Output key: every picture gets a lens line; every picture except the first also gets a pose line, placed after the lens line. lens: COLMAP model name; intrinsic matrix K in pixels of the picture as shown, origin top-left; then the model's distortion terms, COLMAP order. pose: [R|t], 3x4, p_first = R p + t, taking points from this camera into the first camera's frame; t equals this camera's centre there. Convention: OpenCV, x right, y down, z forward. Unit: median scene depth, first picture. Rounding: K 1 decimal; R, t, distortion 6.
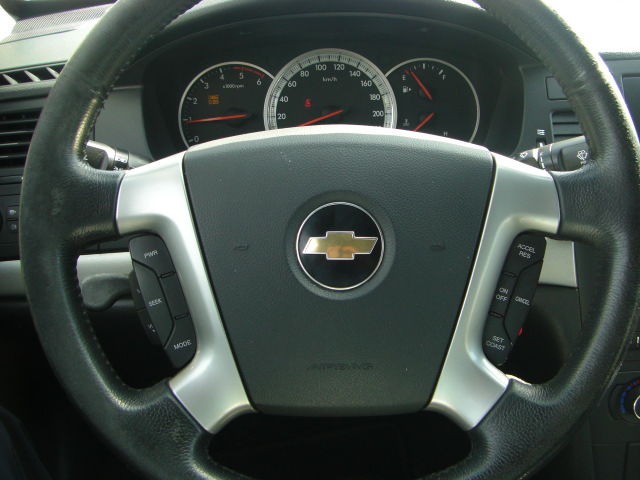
lens RADIAL K [[700.9, 0, 320.0], [0, 700.9, 240.0], [0, 0, 1]] dist [-0.112847, 0.024727]
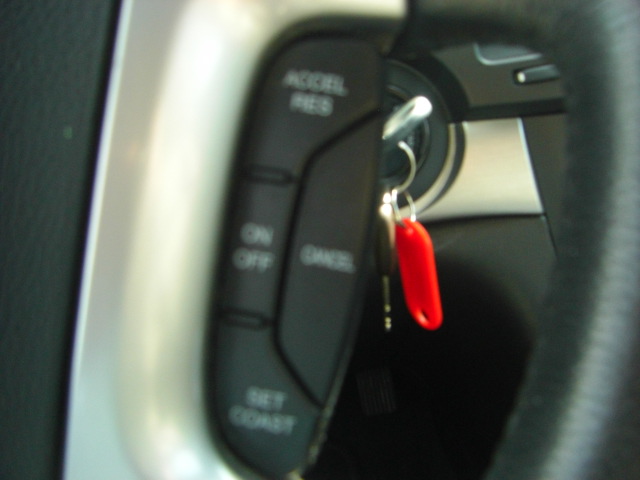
lens RADIAL K [[700.9, 0, 320.0], [0, 700.9, 240.0], [0, 0, 1]] dist [-0.112847, 0.024727]
pose [[0.987843, -0.154827, 0.013929, 0.285740], [0.154473, 0.987713, 0.023678, 0.072032], [-0.017424, -0.021239, 0.999623, 0.701753]]
